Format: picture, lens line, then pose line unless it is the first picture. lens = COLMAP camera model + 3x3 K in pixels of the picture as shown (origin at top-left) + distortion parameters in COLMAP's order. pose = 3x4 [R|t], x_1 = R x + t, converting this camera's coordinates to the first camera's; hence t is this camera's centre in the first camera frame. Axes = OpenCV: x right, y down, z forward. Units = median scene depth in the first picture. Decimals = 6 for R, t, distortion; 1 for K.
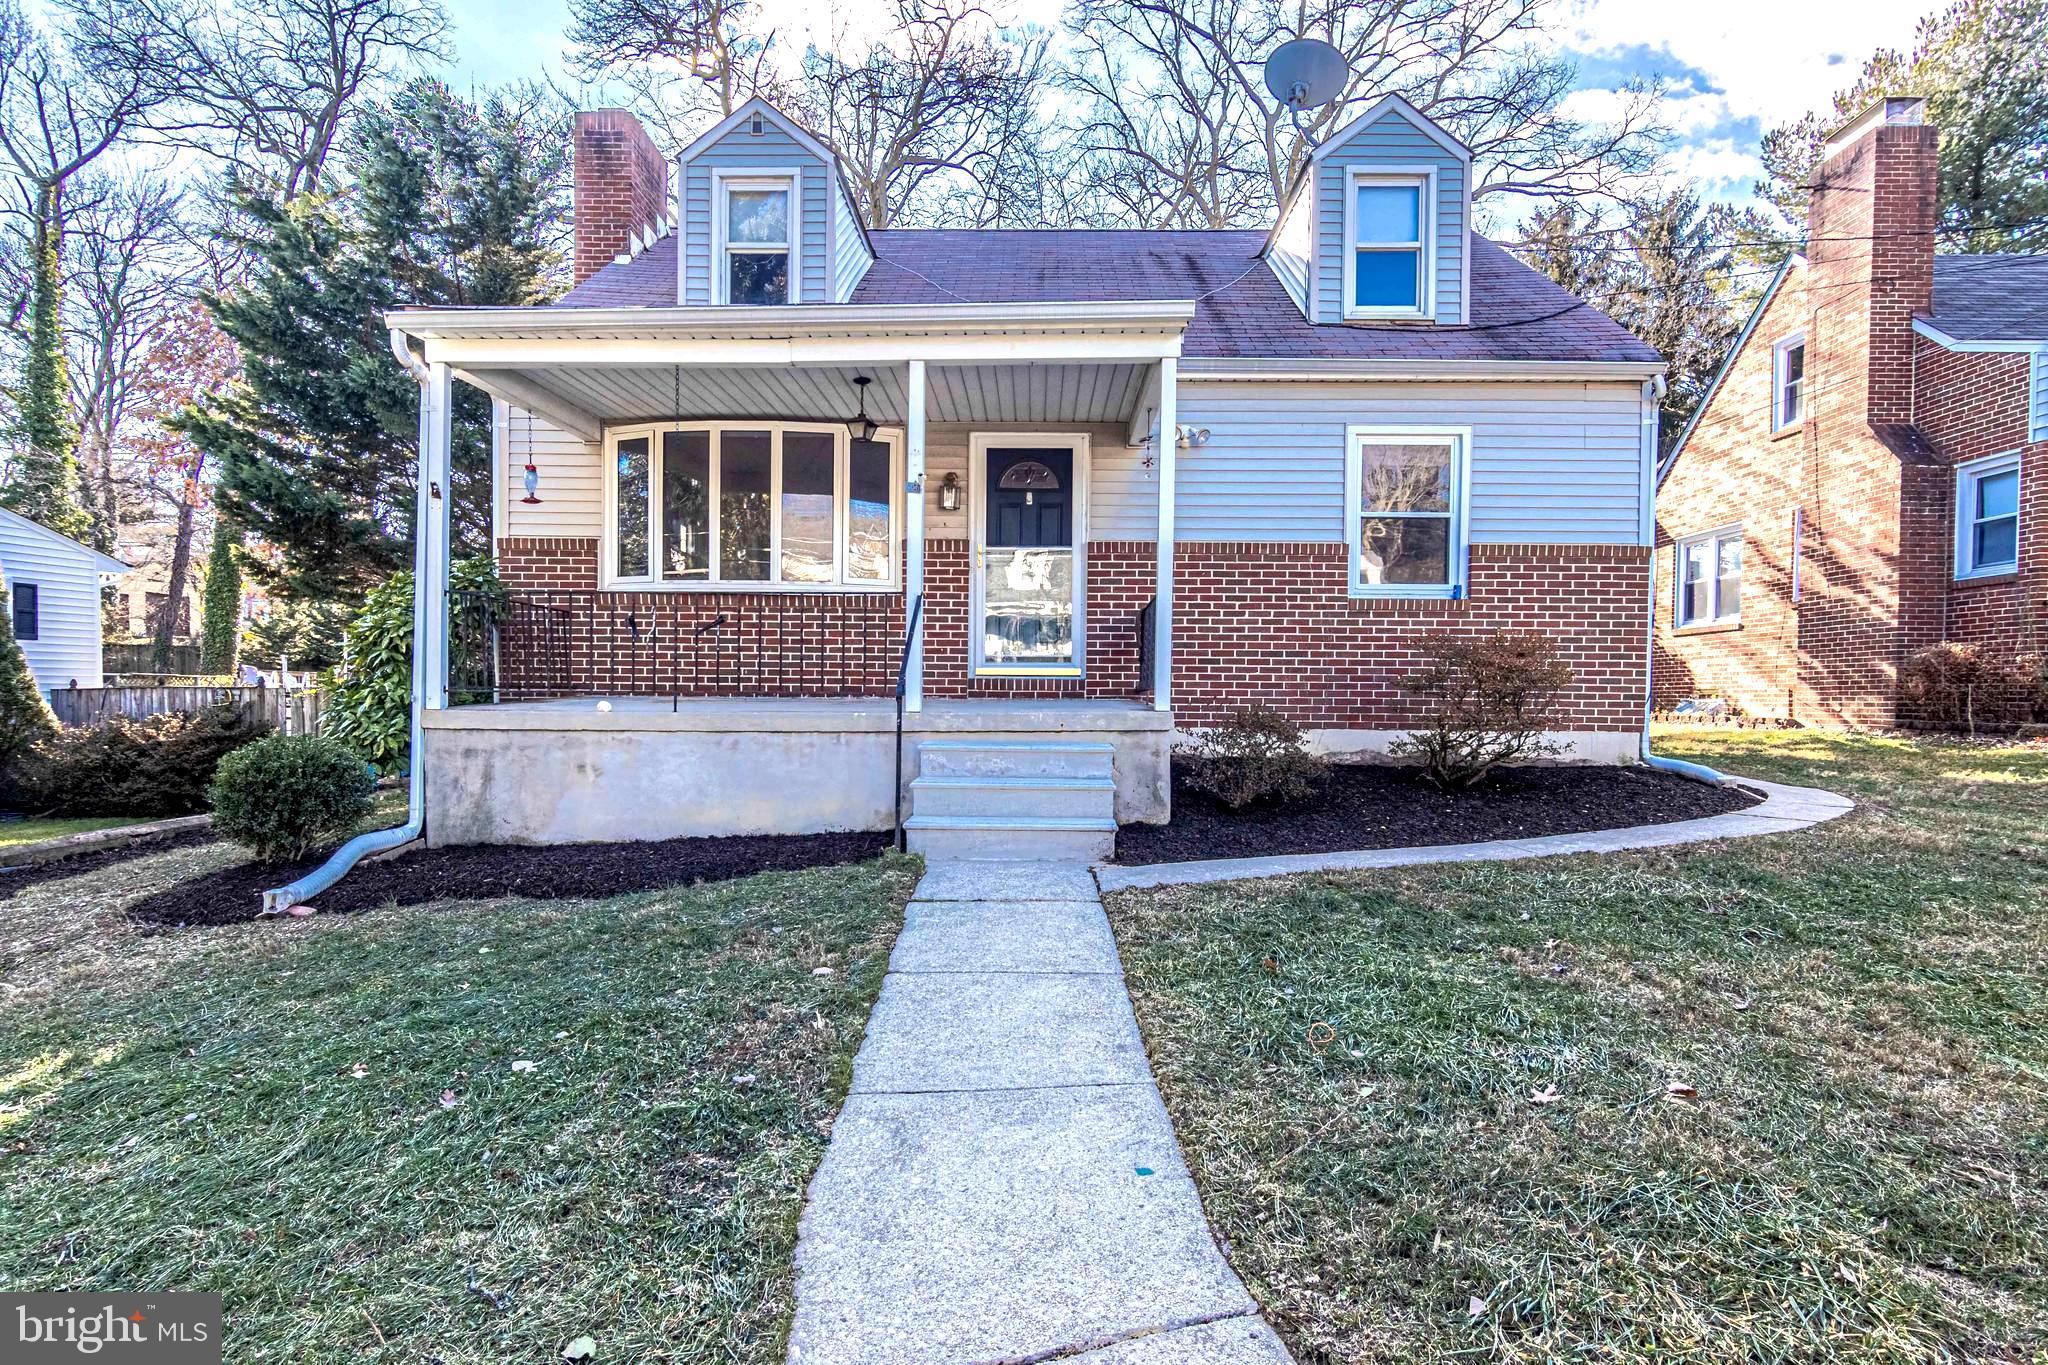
lens RADIAL K [[1064.9, 0, 1018.7], [0, 1064.9, 721.9], [0, 0, 1]] dist [-0.001228, -0.001060]
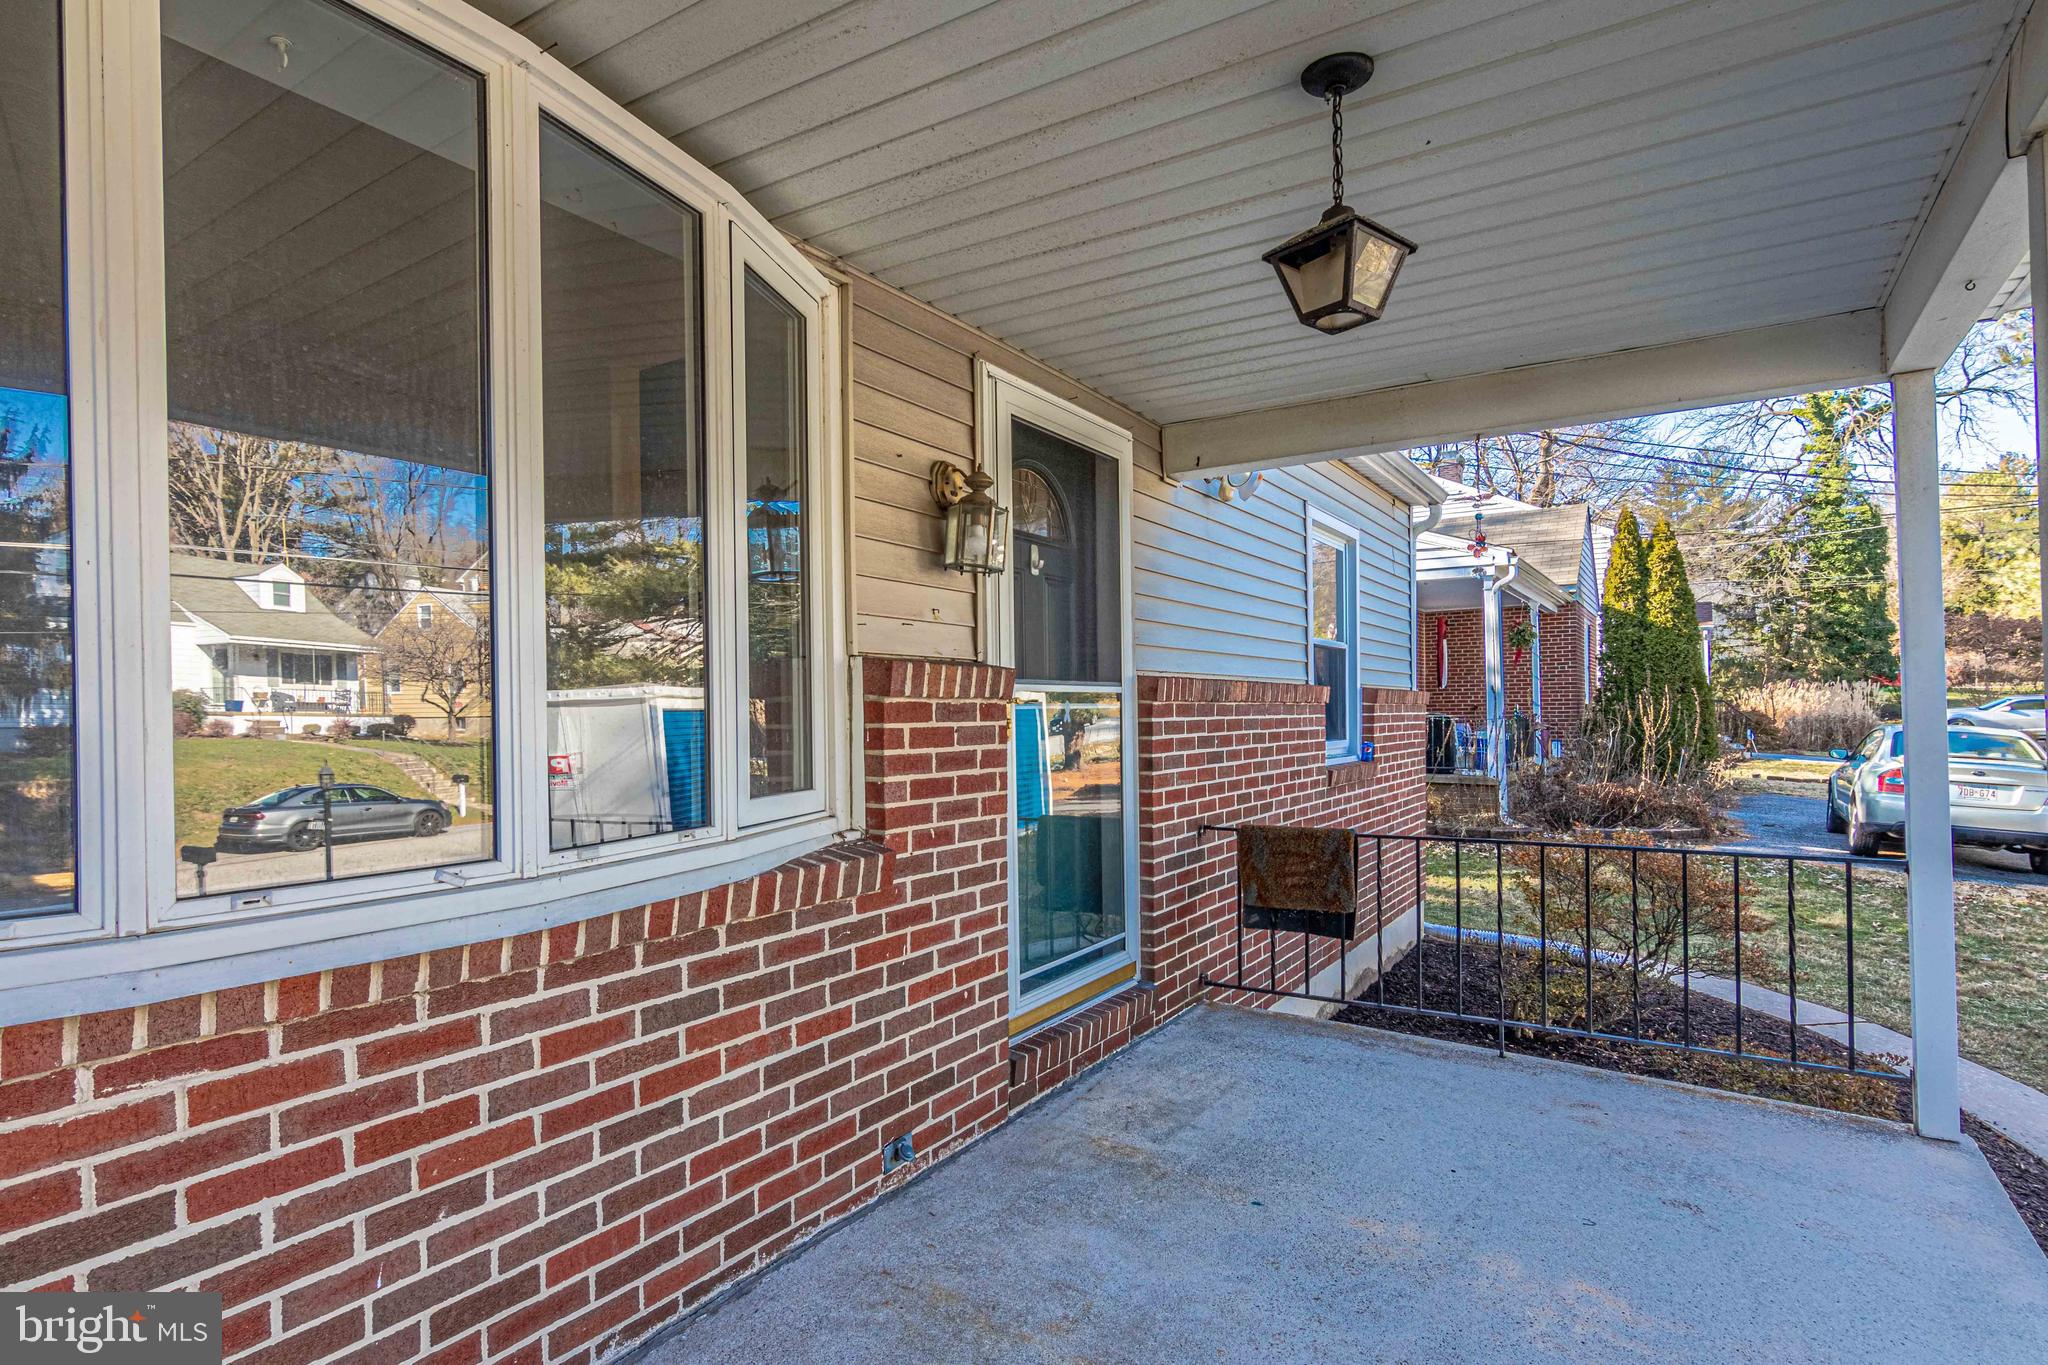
lens RADIAL K [[1064.9, 0, 1018.7], [0, 1064.9, 721.9], [0, 0, 1]] dist [-0.001228, -0.001060]
pose [[0.520017, -0.022105, 0.853870, -0.343717], [0.045395, 0.998968, -0.001785, -0.151003], [-0.852949, 0.039689, 0.520484, 0.813204]]
